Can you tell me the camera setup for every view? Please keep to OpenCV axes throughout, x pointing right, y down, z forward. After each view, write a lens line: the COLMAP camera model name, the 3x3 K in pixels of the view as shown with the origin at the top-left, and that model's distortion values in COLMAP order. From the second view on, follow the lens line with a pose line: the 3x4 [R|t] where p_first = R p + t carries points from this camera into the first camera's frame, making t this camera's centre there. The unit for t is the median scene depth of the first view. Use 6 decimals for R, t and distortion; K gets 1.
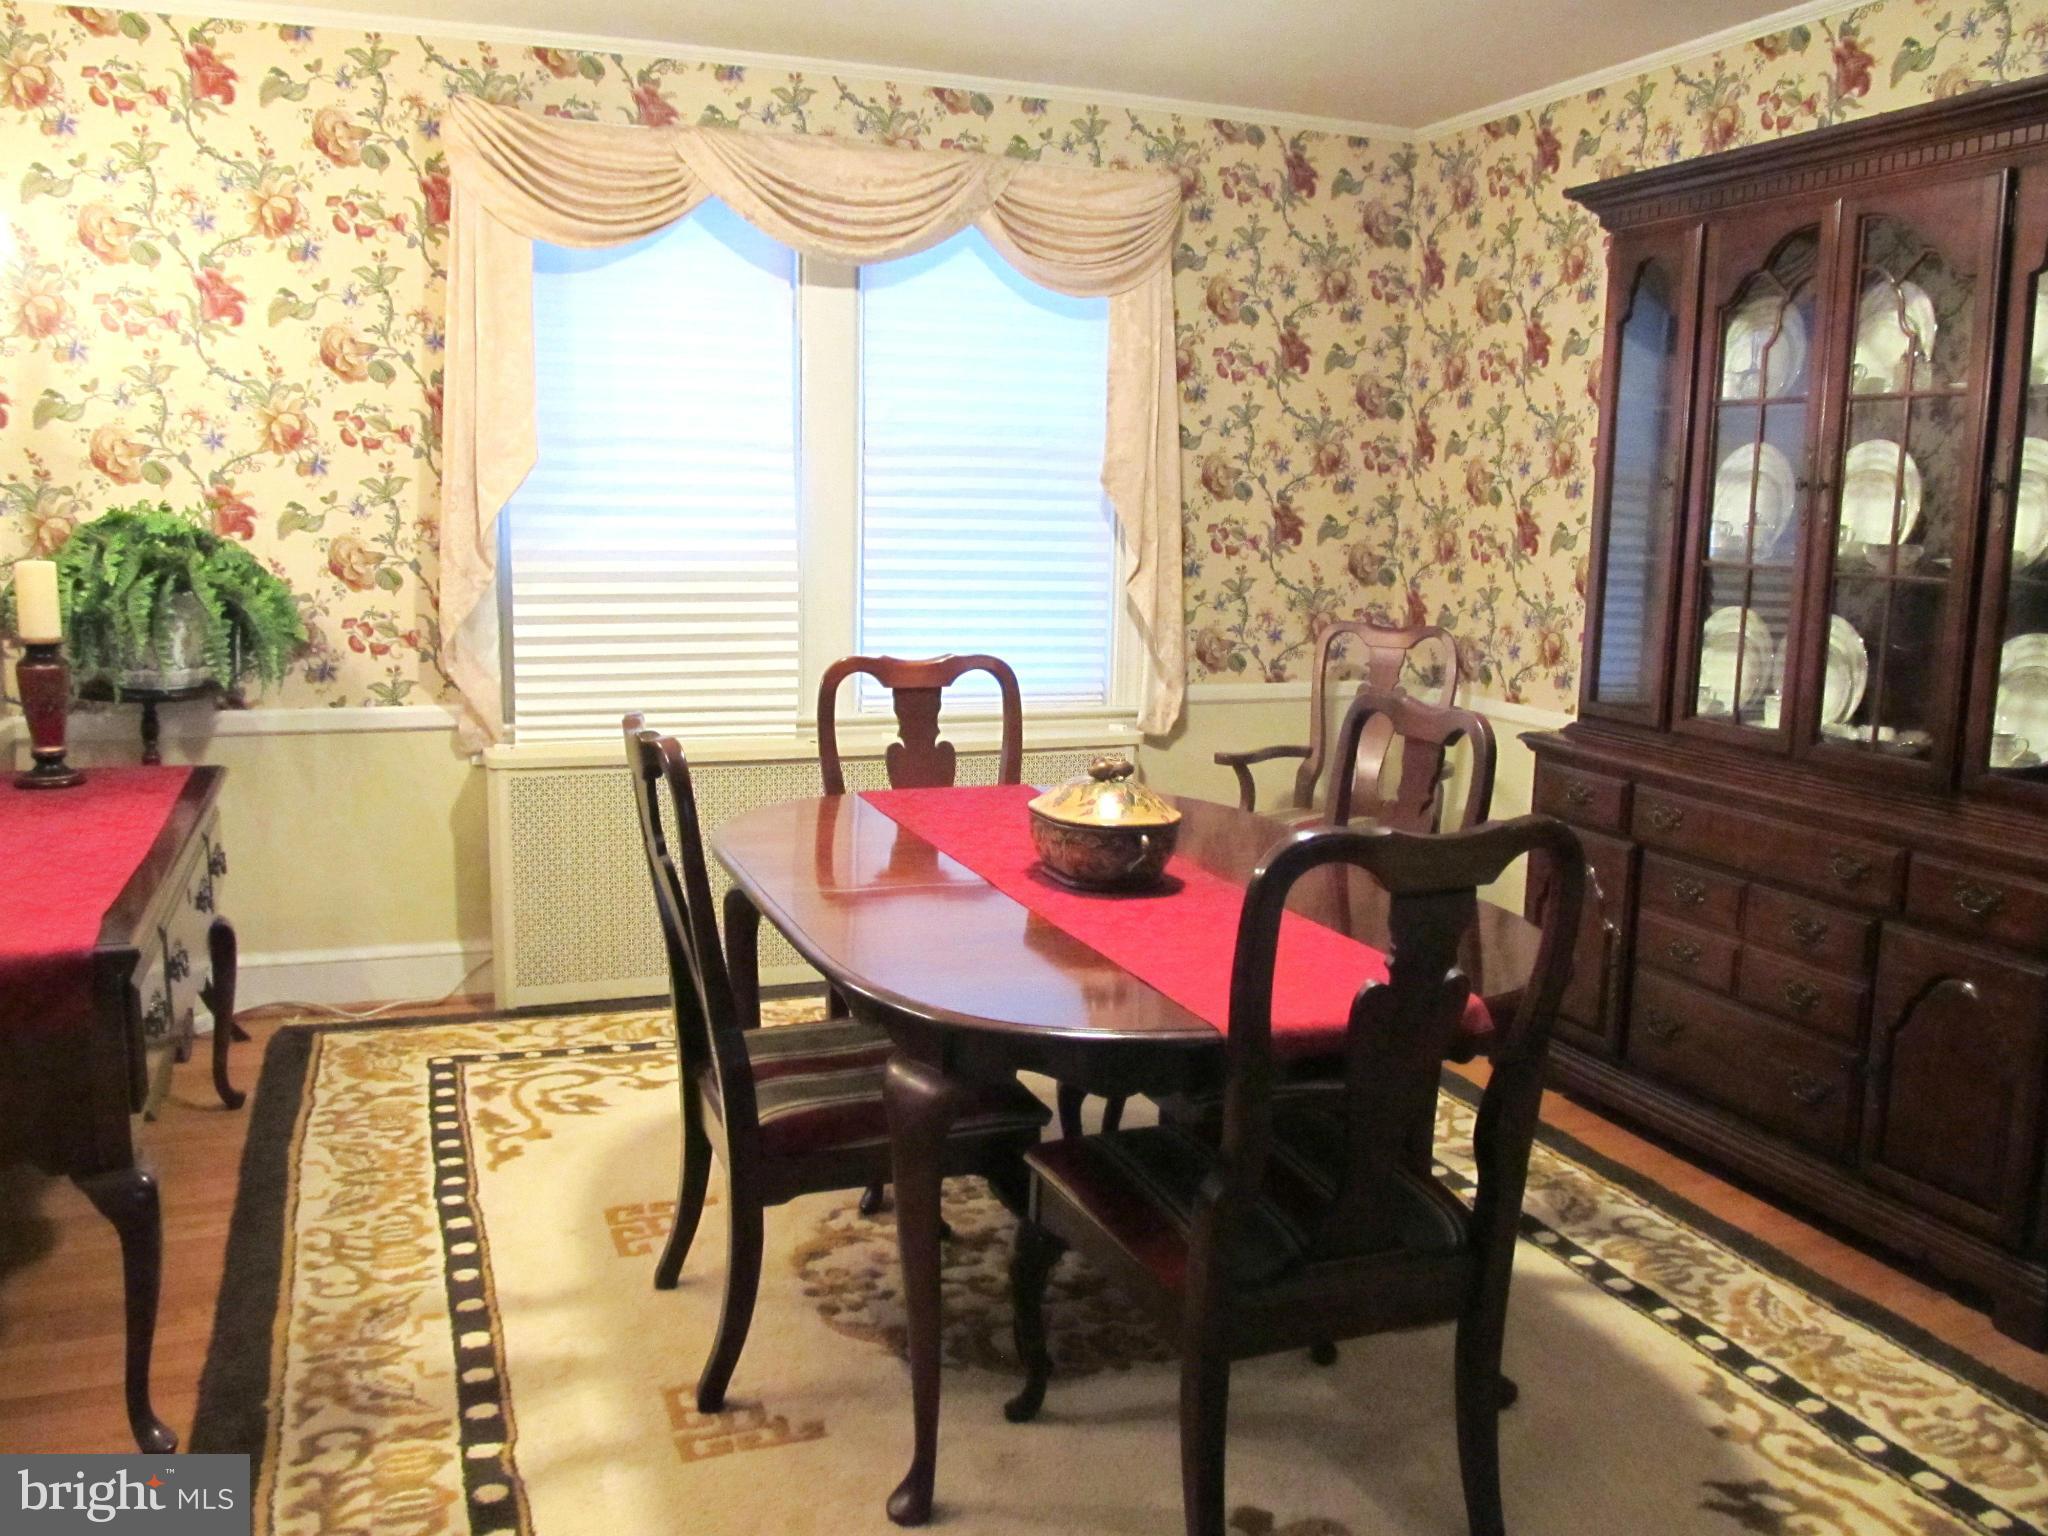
lens RADIAL K [[1775.4, 0, 1024.0], [0, 1775.4, 768.0], [0, 0, 1]] dist [-0.061210, 0.021267]
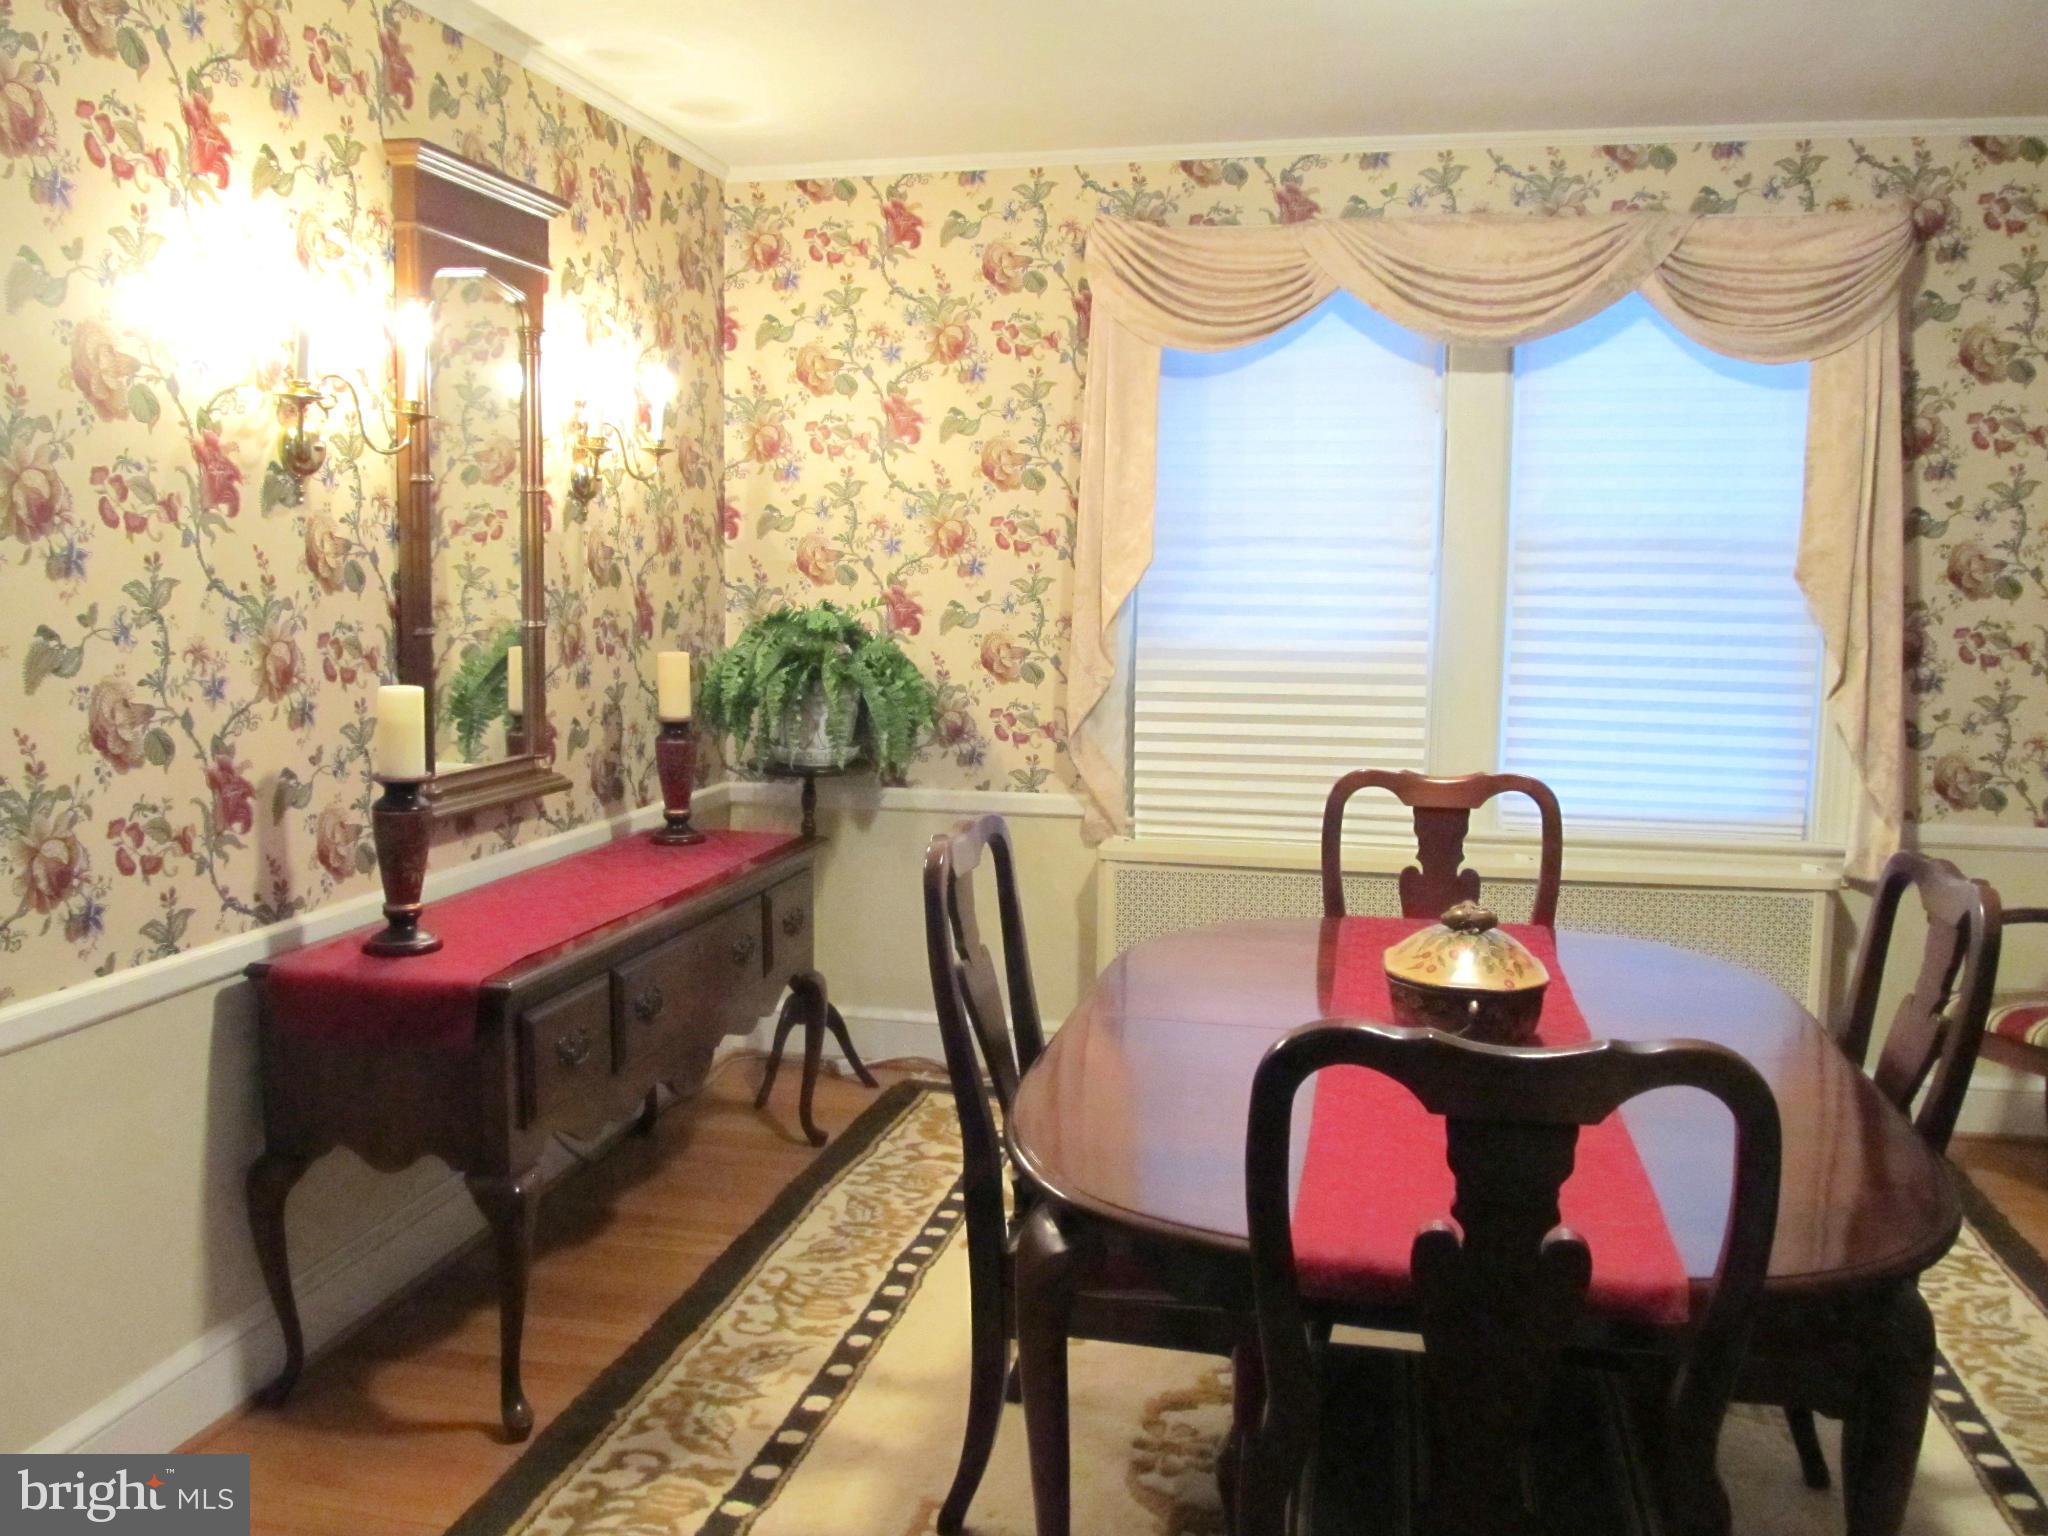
lens RADIAL K [[1743.9, 0, 905.5], [0, 1743.9, 760.8], [0, 0, 1]] dist [-0.072894, 0.031307]
pose [[0.817184, 0.047992, -0.574376, 0.188611], [-0.079482, 0.996390, -0.029829, -0.017567], [0.570871, 0.070029, 0.818048, 0.102769]]
